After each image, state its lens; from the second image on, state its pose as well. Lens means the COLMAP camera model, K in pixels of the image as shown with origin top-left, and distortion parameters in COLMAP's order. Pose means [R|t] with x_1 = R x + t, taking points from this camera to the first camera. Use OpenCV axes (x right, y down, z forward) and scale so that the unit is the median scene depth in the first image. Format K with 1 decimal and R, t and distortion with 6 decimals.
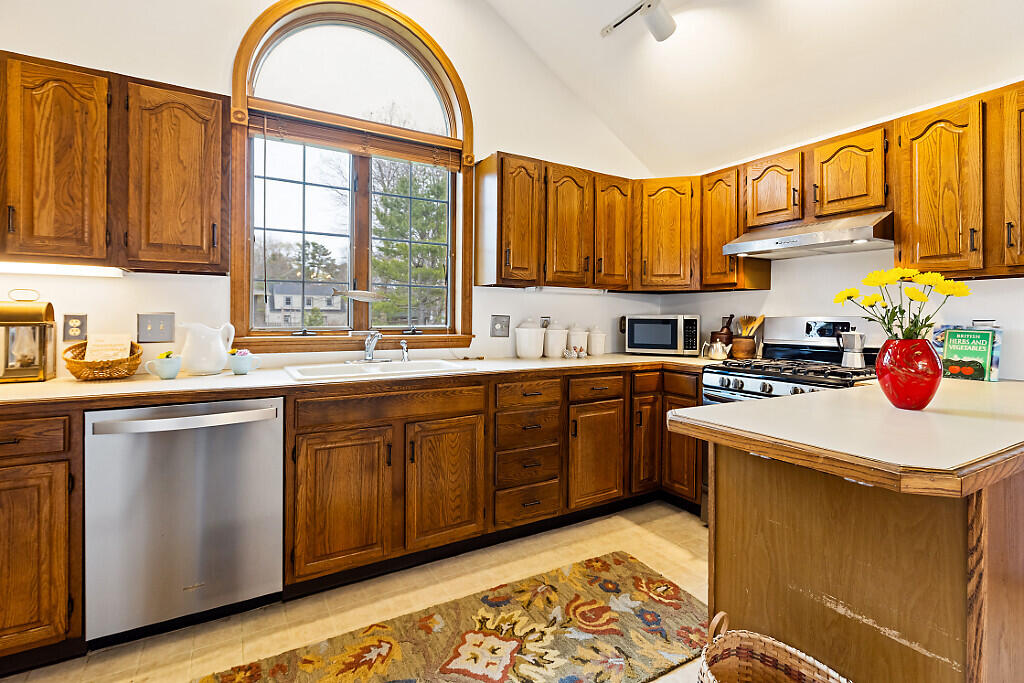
lens RADIAL K [[468.7, 0, 491.9], [0, 468.7, 315.7], [0, 0, 1]] dist [-0.005946, -0.001763]
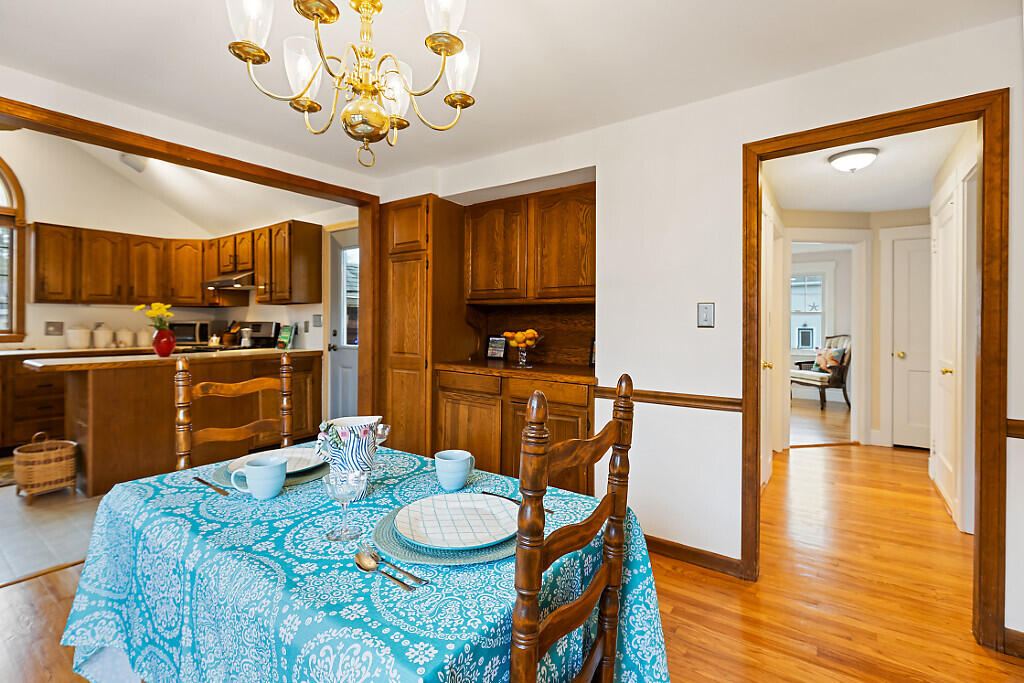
lens RADIAL K [[468.7, 0, 510.3], [0, 468.7, 320.7], [0, 0, 1]] dist [-0.005946, -0.001763]
pose [[0.905589, -0.005092, 0.424125, 1.015031], [0.004996, 0.999987, 0.001338, 0.002500], [-0.424127, 0.000907, 0.905602, -1.442339]]
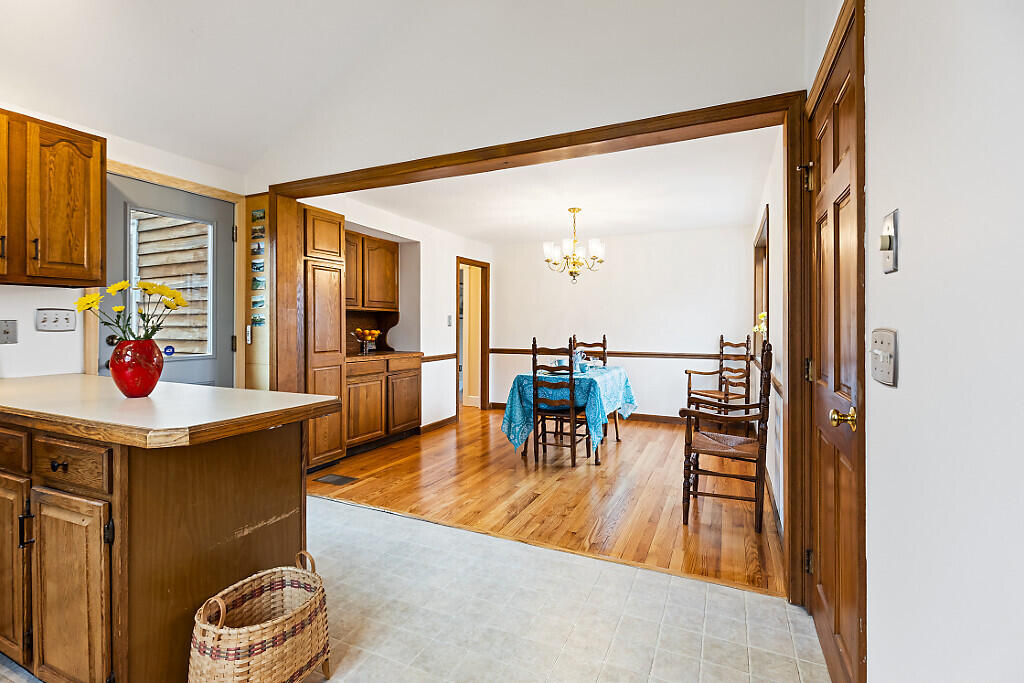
lens RADIAL K [[468.7, 0, 527.0], [0, 468.7, 315.5], [0, 0, 1]] dist [-0.005946, -0.001763]
pose [[-0.614062, 0.004334, 0.789246, -0.440951], [-0.008862, 0.999884, -0.012386, -0.005652], [-0.789208, -0.014600, -0.613953, 0.600308]]
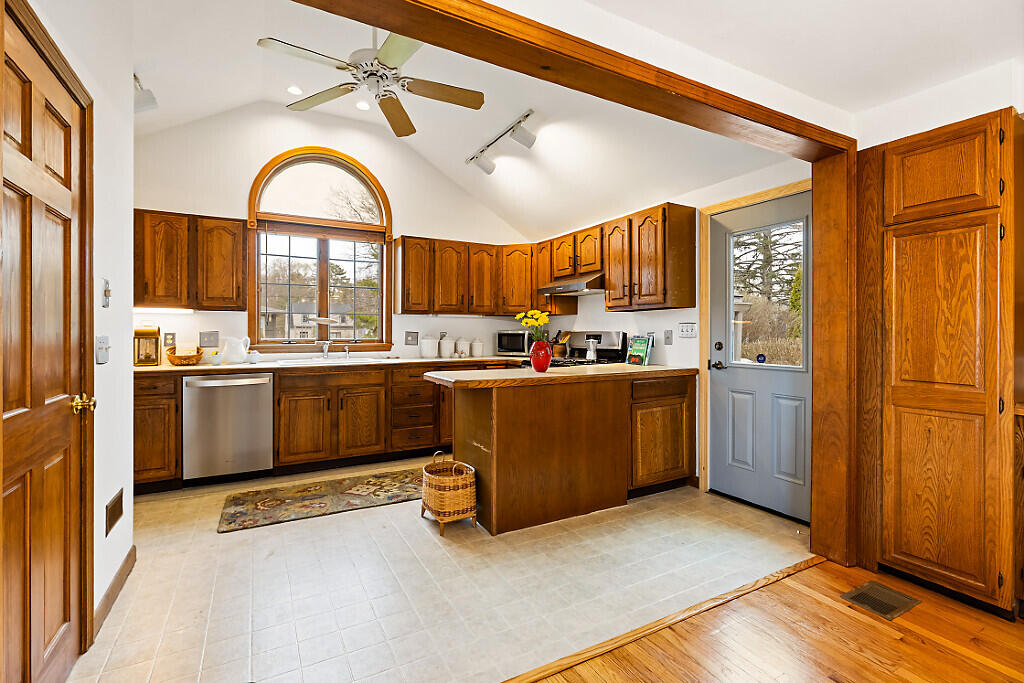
lens RADIAL K [[468.7, 0, 492.7], [0, 468.7, 329.4], [0, 0, 1]] dist [-0.005946, -0.001763]
pose [[0.999327, -0.006553, -0.036105, 0.493888], [0.006406, 0.999971, -0.004194, 0.000544], [0.036132, 0.003960, 0.999339, -0.845387]]
